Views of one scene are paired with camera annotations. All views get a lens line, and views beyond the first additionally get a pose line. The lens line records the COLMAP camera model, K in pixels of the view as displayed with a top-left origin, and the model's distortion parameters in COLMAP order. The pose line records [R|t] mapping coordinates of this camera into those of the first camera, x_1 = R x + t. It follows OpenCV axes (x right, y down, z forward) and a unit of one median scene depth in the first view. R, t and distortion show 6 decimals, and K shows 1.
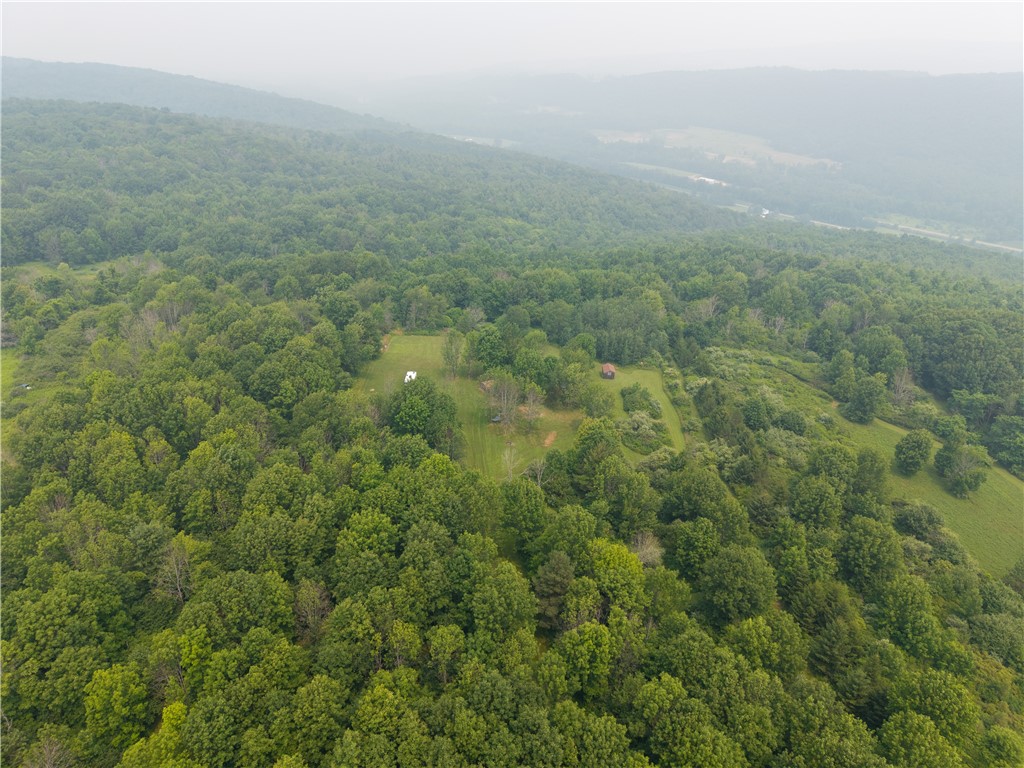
lens RADIAL K [[698.8, 0, 512.0], [0, 698.8, 384.0], [0, 0, 1]] dist [0.030316, -0.020387]
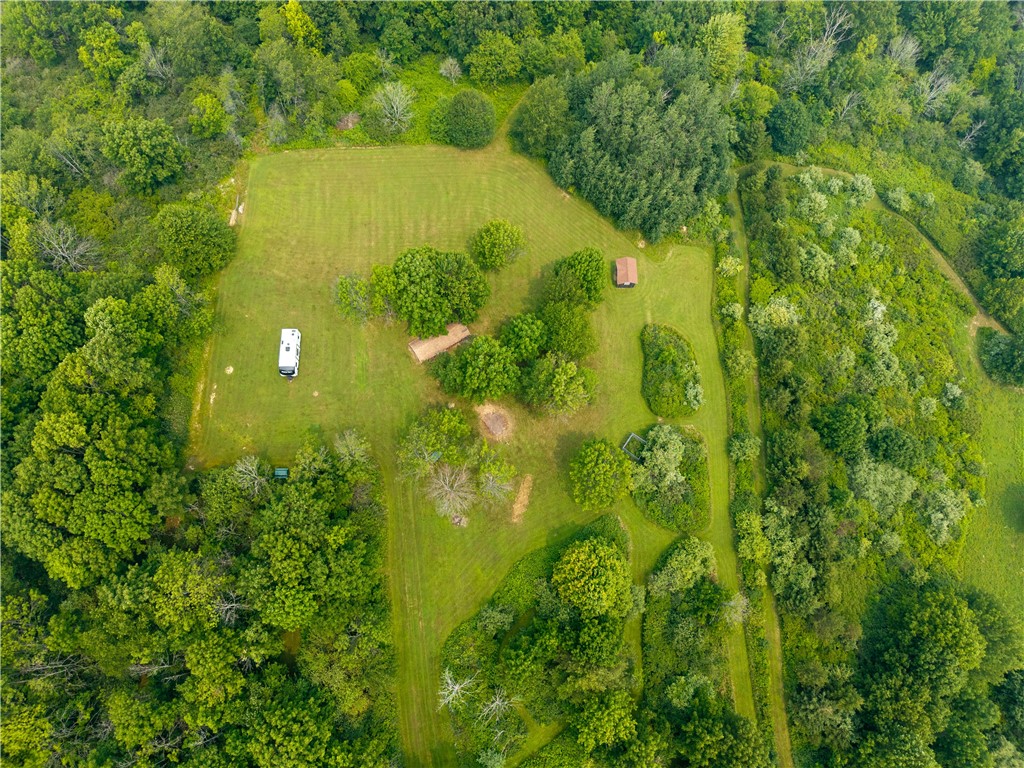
lens RADIAL K [[698.8, 0, 512.0], [0, 698.8, 384.0], [0, 0, 1]] dist [0.030316, -0.020387]
pose [[0.999981, -0.005879, 0.001771, 0.019128], [0.002891, 0.705264, 0.708939, -0.193418], [-0.005417, -0.708921, 0.705268, 0.259423]]
